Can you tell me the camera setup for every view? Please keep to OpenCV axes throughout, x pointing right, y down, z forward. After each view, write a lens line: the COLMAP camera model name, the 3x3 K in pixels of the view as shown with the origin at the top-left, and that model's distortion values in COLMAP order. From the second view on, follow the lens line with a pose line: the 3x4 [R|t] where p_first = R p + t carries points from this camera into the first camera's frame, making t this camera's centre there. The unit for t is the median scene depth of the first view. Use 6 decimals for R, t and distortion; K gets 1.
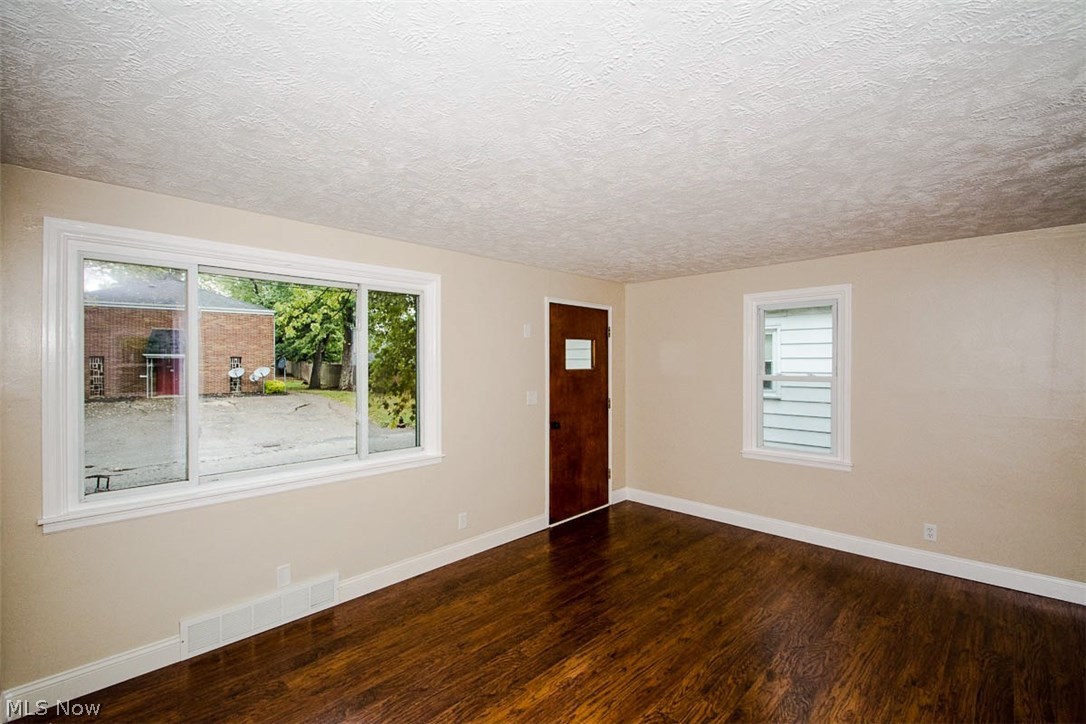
lens RADIAL K [[477.9, 0, 533.8], [0, 477.9, 379.4], [0, 0, 1]] dist [0.011905, -0.014408]
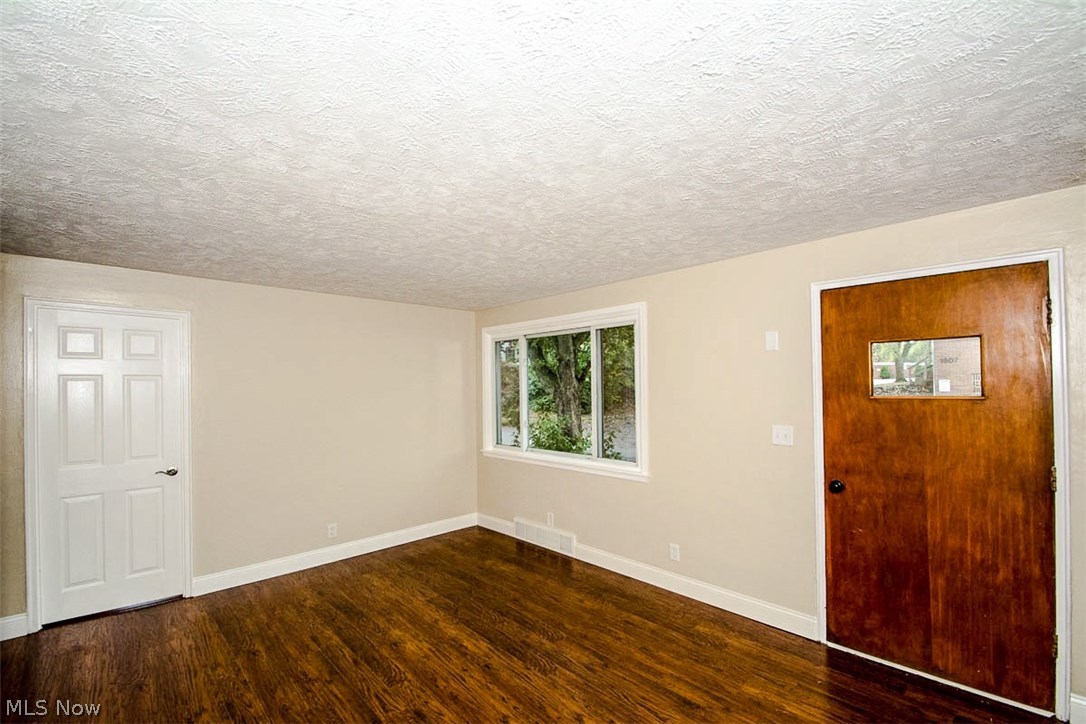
lens RADIAL K [[477.9, 0, 533.8], [0, 477.9, 379.4], [0, 0, 1]] dist [0.011905, -0.014408]
pose [[-0.043679, -0.002463, -0.999043, 0.927849], [-0.017258, 0.999850, -0.001710, -0.045212], [0.998897, 0.017167, -0.043715, 0.864183]]
